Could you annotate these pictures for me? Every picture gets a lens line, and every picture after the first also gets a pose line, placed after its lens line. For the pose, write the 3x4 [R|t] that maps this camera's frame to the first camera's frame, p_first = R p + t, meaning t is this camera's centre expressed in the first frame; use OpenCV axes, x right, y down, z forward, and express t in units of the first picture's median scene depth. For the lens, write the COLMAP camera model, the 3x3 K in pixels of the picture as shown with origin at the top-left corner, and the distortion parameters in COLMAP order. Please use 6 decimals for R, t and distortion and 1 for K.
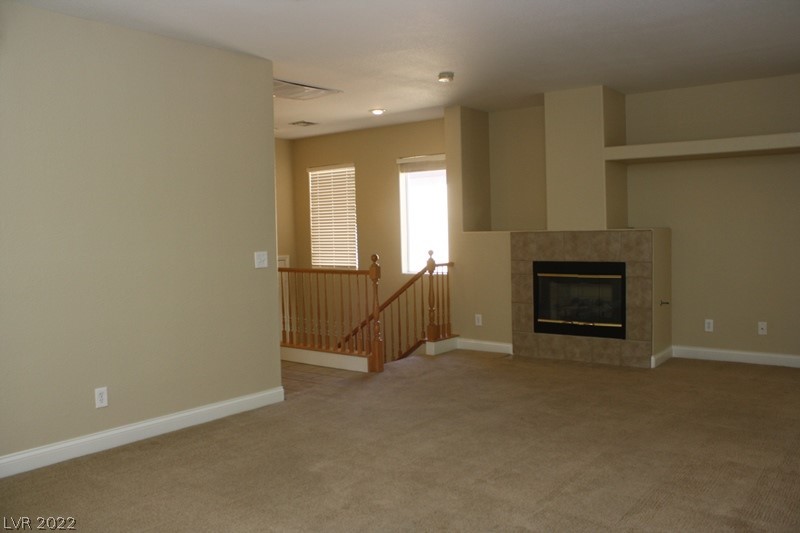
lens RADIAL K [[676.8, 0, 402.1], [0, 676.8, 262.5], [0, 0, 1]] dist [-0.138003, 0.111136]
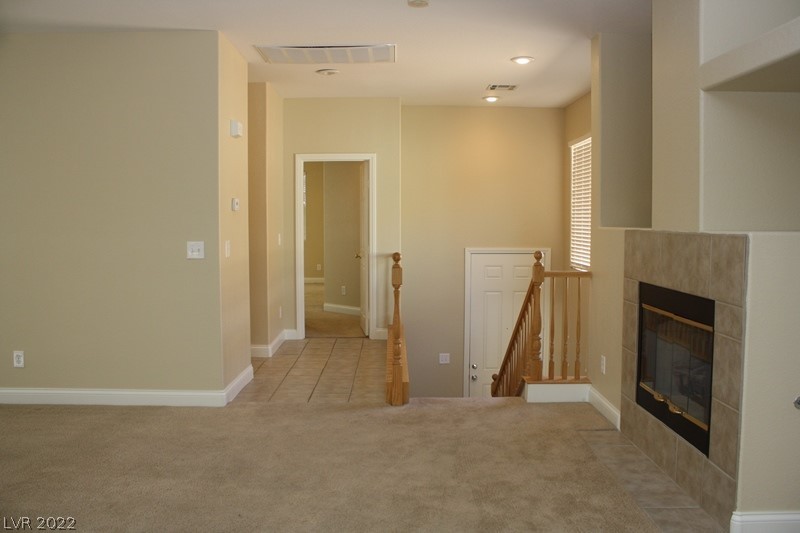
lens RADIAL K [[676.8, 0, 398.2], [0, 676.8, 263.2], [0, 0, 1]] dist [-0.138003, 0.111136]
pose [[0.616442, 0.073478, -0.783965, 0.520773], [-0.051929, 0.997263, 0.052637, -0.037166], [0.785686, 0.008263, 0.618570, 0.490240]]
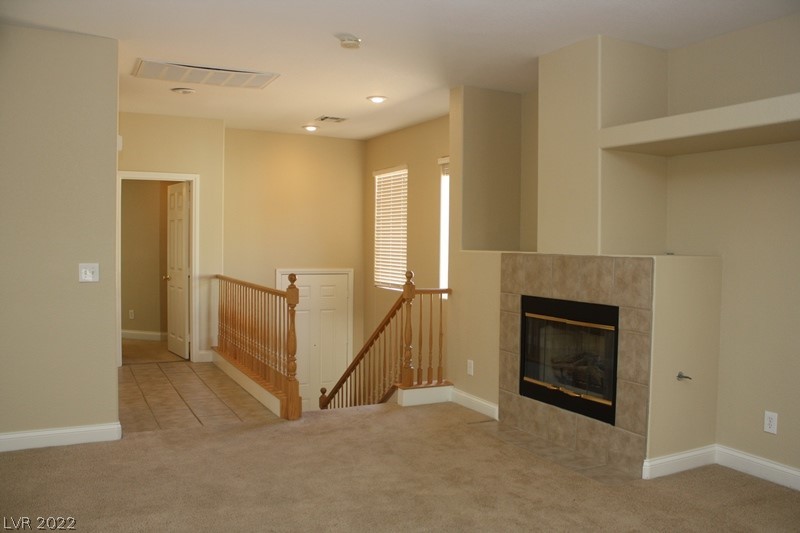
lens RADIAL K [[676.8, 0, 400.1], [0, 676.8, 266.4], [0, 0, 1]] dist [-0.138003, 0.111136]
pose [[0.904225, 0.049796, -0.424142, 0.383763], [-0.054467, 0.998515, 0.001111, -0.026031], [0.423568, 0.022097, 0.905595, 0.305546]]
